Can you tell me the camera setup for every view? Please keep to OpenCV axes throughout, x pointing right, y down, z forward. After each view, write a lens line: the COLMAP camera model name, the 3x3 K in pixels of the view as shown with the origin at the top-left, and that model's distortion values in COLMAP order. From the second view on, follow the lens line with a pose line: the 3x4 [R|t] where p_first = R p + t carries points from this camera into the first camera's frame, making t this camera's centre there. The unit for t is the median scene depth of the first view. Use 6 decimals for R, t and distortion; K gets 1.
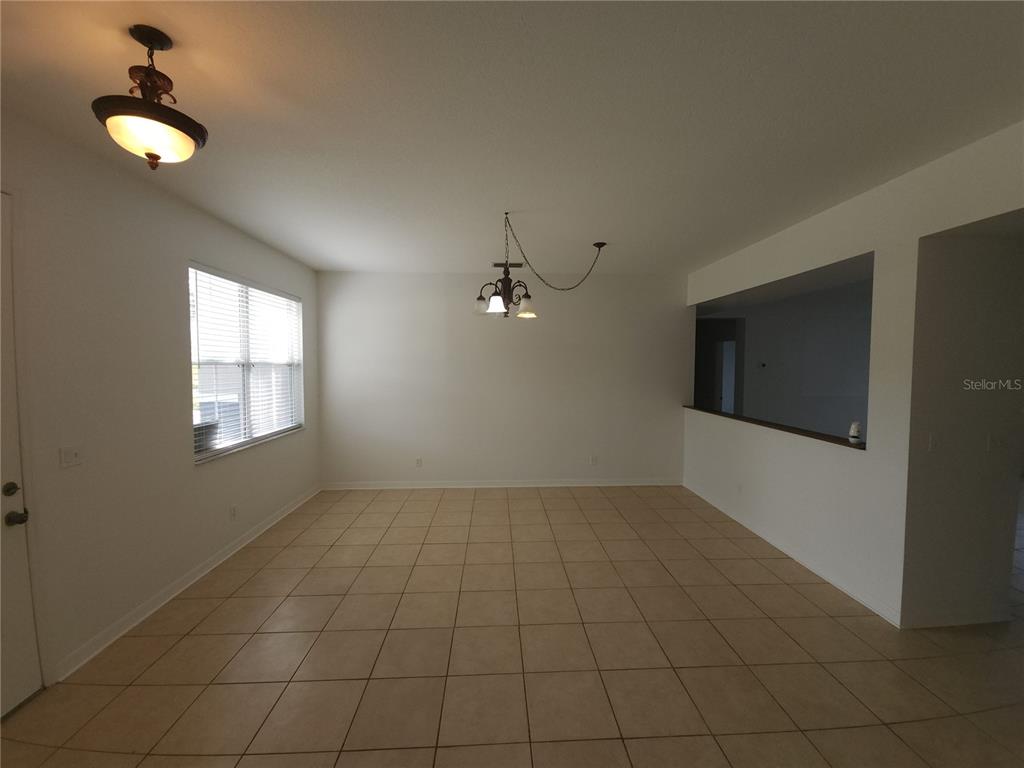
lens RADIAL K [[414.8, 0, 506.9], [0, 414.8, 386.0], [0, 0, 1]] dist [-0.002843, -0.000869]
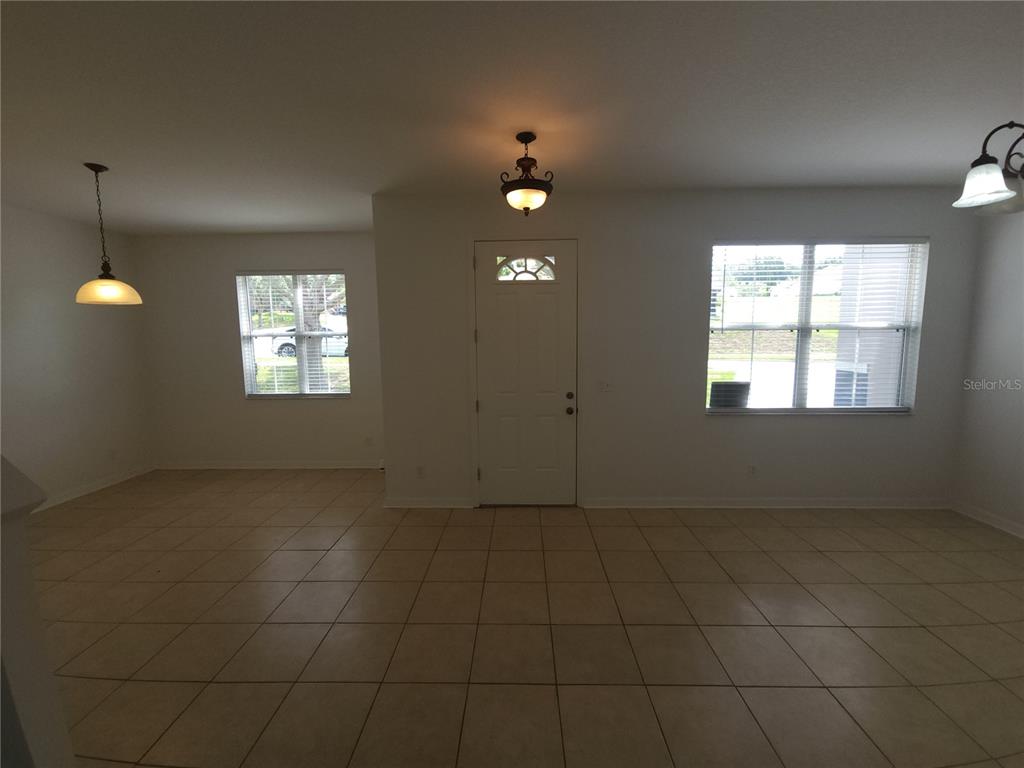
lens RADIAL K [[414.8, 0, 510.4], [0, 414.8, 381.1], [0, 0, 1]] dist [-0.002843, -0.000869]
pose [[-0.027444, 0.119406, -0.992466, 0.340547], [-0.046096, 0.991633, 0.120580, -0.017353], [0.998560, 0.049058, -0.021710, 0.362562]]
